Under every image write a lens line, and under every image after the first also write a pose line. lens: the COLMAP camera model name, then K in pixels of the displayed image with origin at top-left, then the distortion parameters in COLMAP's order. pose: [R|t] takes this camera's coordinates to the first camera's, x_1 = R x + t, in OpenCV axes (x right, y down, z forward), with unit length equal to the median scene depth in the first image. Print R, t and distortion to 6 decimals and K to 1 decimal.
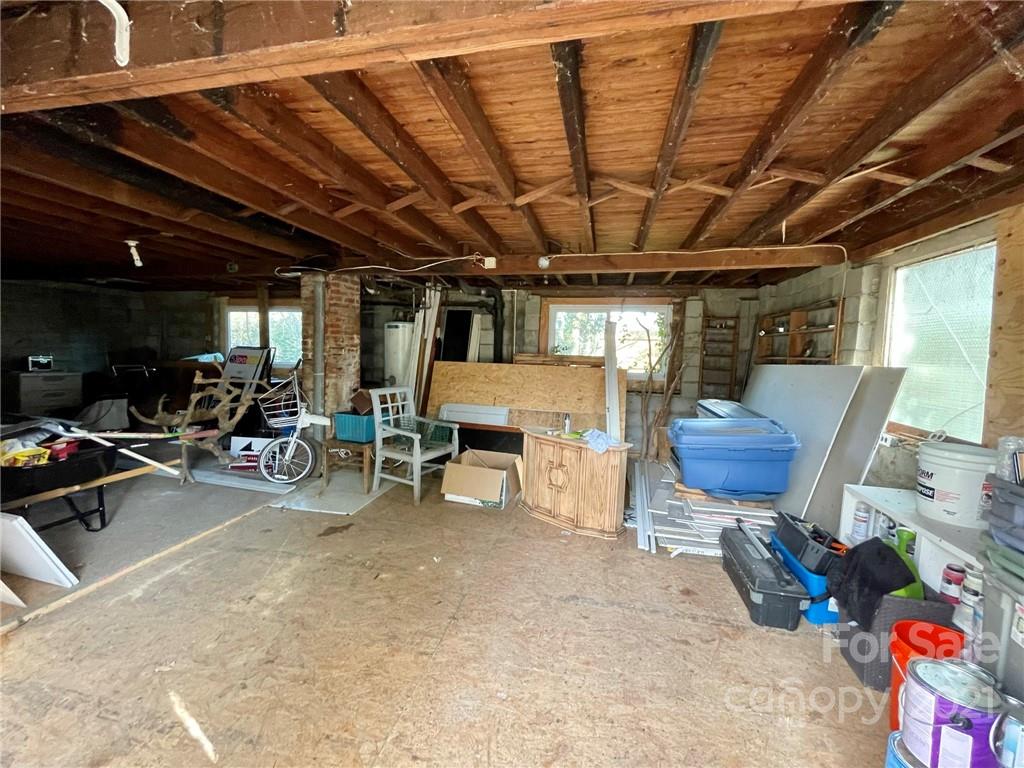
lens RADIAL K [[417.0, 0, 512.0], [0, 417.0, 384.0], [0, 0, 1]] dist [-0.001509, 0.000007]
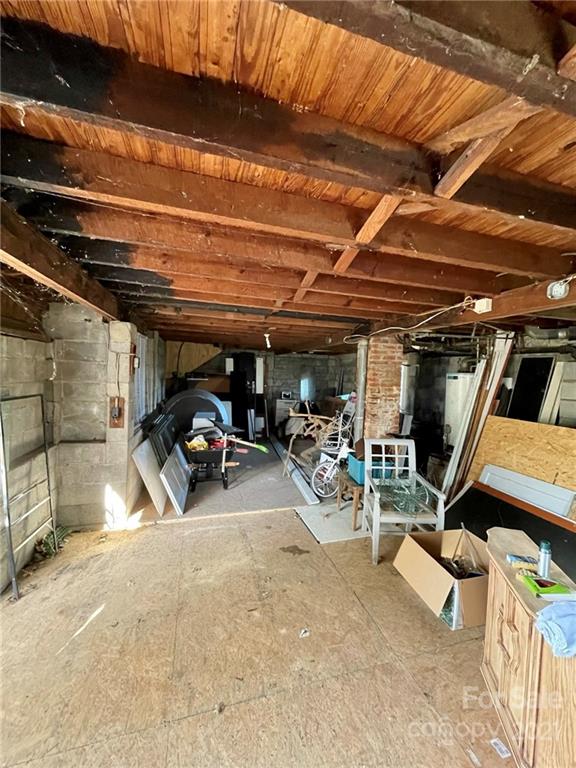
lens RADIAL K [[312.8, 0, 288.0], [0, 312.8, 384.0], [0, 0, 1]] dist [-0.001509, 0.000007]
pose [[0.479305, 0.021294, -0.877390, 0.258544], [-0.095834, 0.994998, -0.028204, -0.077379], [0.872401, 0.097602, 0.478948, 0.349235]]
